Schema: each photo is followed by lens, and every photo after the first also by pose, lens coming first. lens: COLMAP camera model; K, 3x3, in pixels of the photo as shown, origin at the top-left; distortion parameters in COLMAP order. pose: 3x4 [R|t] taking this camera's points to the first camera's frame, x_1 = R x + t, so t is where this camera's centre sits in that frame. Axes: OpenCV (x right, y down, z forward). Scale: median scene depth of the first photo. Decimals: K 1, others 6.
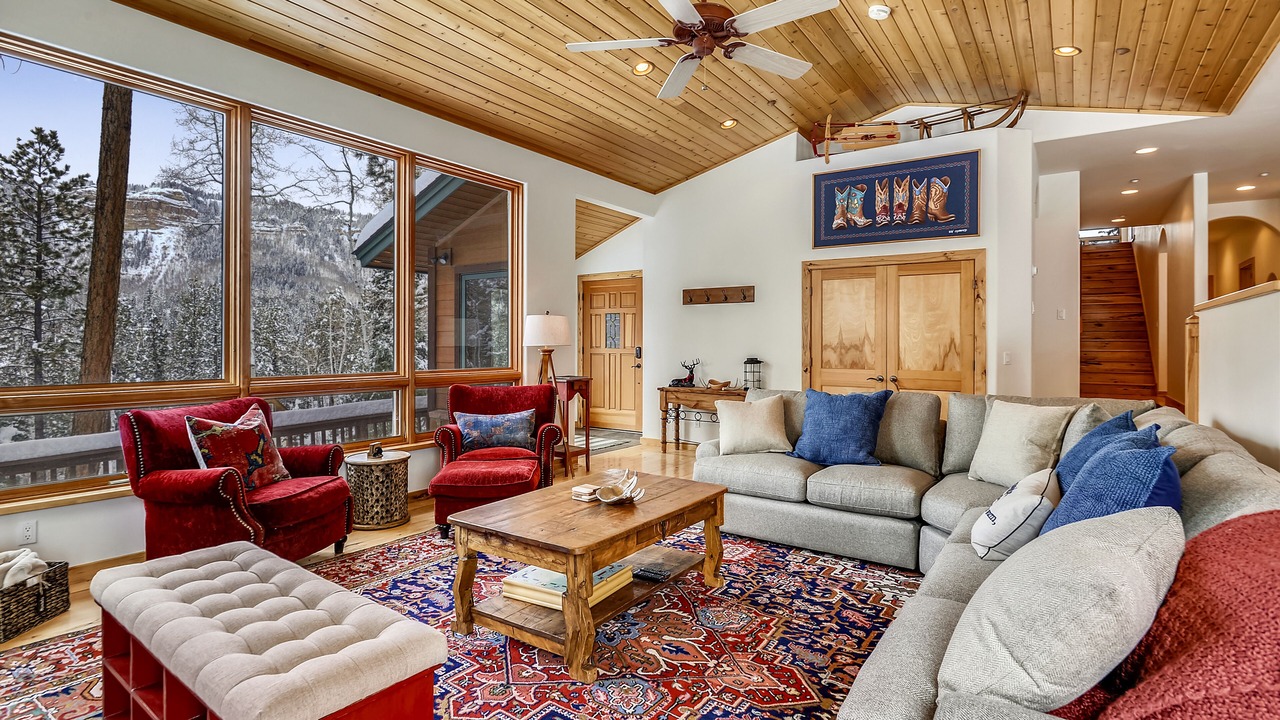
lens RADIAL K [[599.9, 0, 646.5], [0, 599.9, 348.9], [0, 0, 1]] dist [-0.021473, -0.001039]
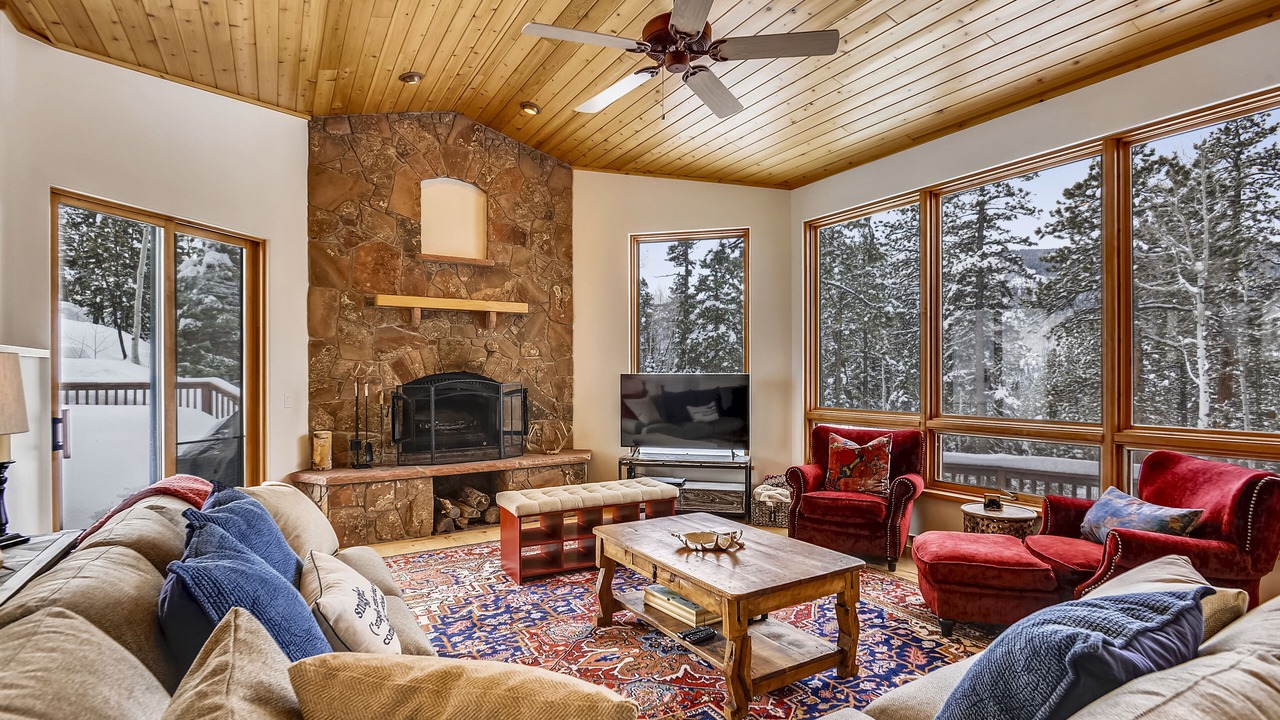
lens RADIAL K [[612.5, 0, 641.5], [0, 612.5, 369.4], [0, 0, 1]] dist [-0.001274, -0.000493]
pose [[-0.397304, -0.007579, -0.917656, 0.972189], [-0.004129, 0.999971, -0.006471, -0.043183], [0.917678, 0.001218, -0.397324, 1.332065]]
